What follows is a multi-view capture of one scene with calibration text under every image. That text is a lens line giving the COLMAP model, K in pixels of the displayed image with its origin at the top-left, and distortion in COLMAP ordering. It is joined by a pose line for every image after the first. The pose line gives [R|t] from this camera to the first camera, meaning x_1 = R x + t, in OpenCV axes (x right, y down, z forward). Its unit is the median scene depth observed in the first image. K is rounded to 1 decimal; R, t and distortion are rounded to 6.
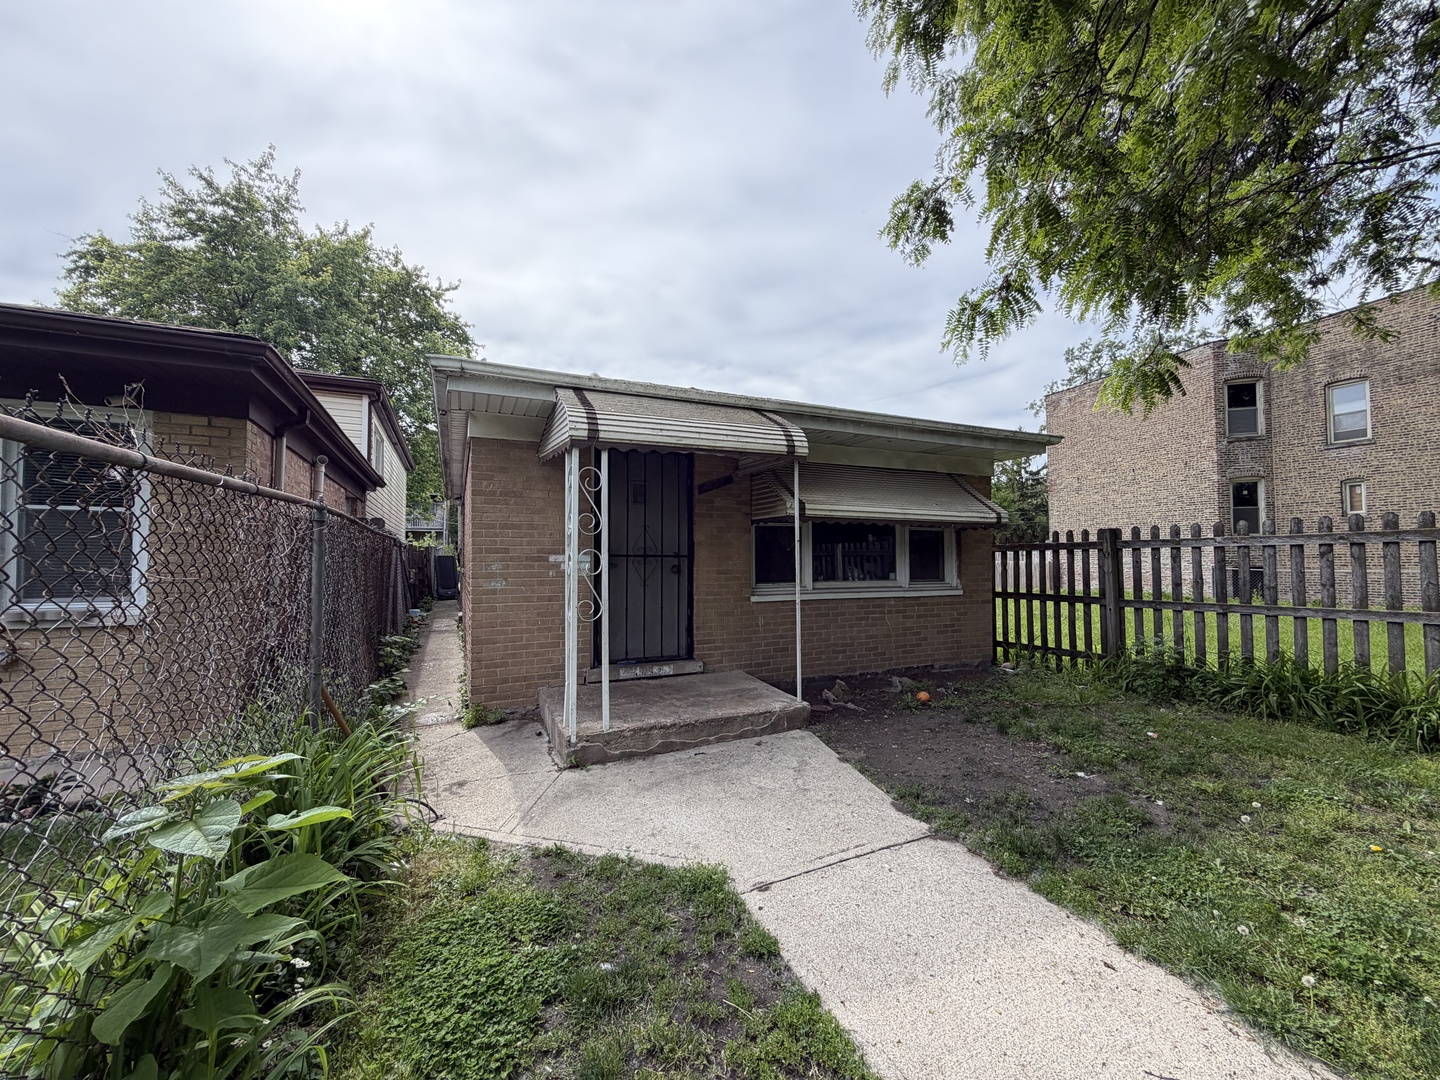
lens RADIAL K [[577.4, 0, 716.6], [0, 577.4, 540.0], [0, 0, 1]] dist [-0.002301, 0.000999]
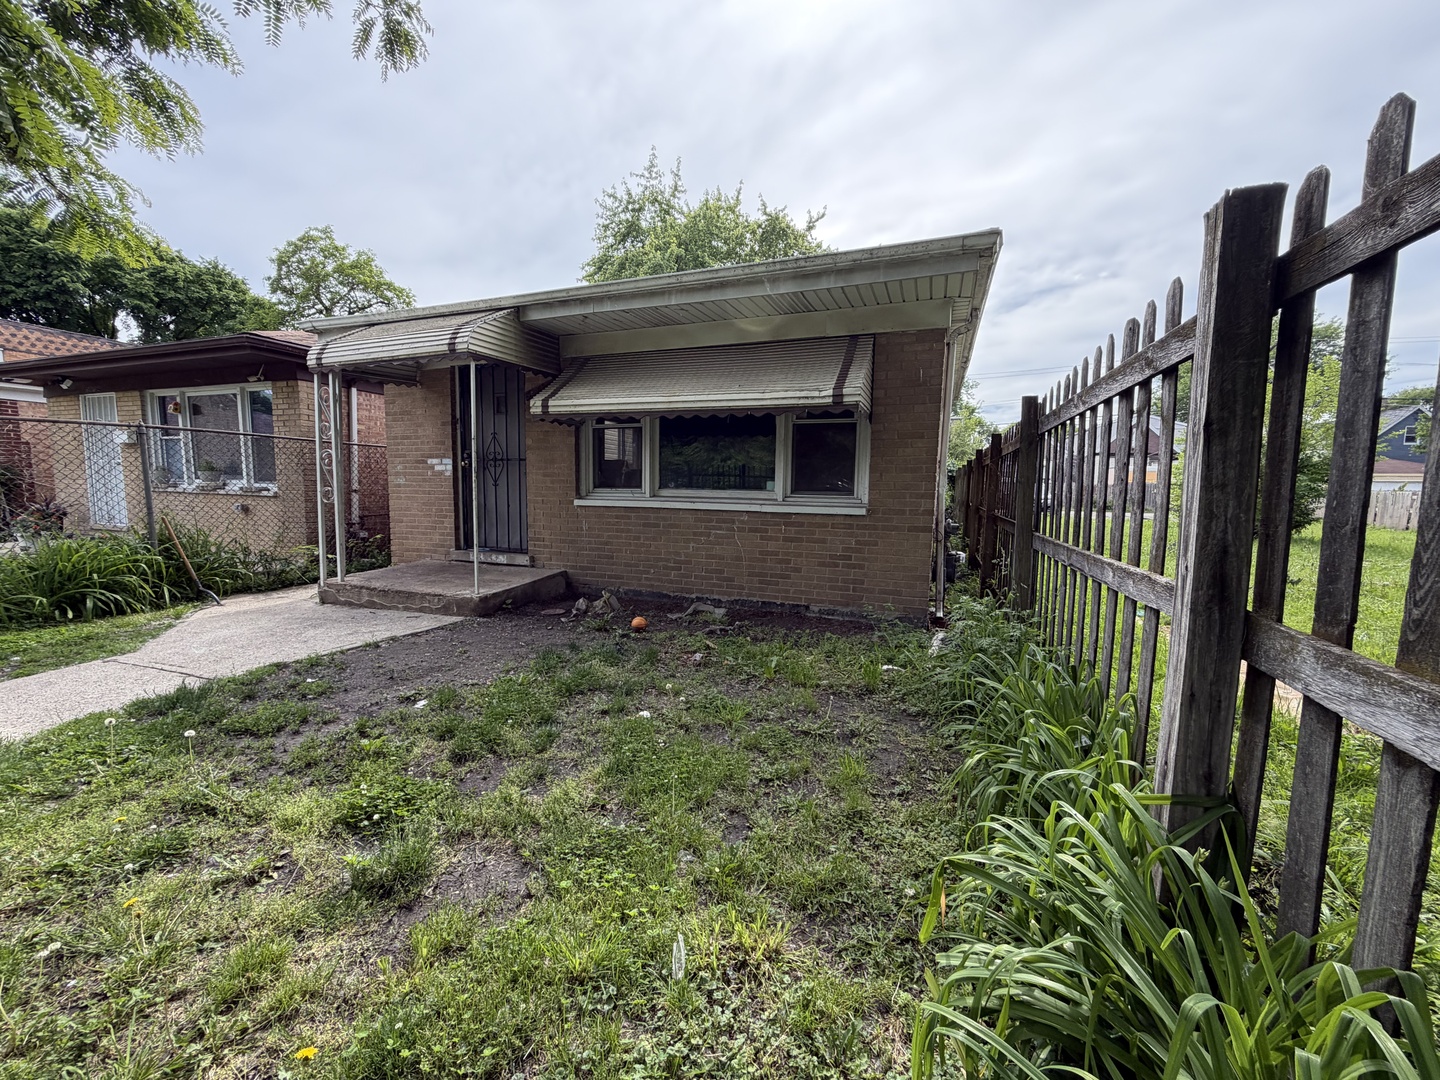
lens RADIAL K [[577.4, 0, 714.5], [0, 577.4, 542.2], [0, 0, 1]] dist [-0.002301, 0.000999]
pose [[0.699983, 0.083698, -0.709238, 0.995329], [0.007450, 0.992199, 0.124443, 0.050370], [0.714121, -0.092392, 0.693899, 0.493503]]
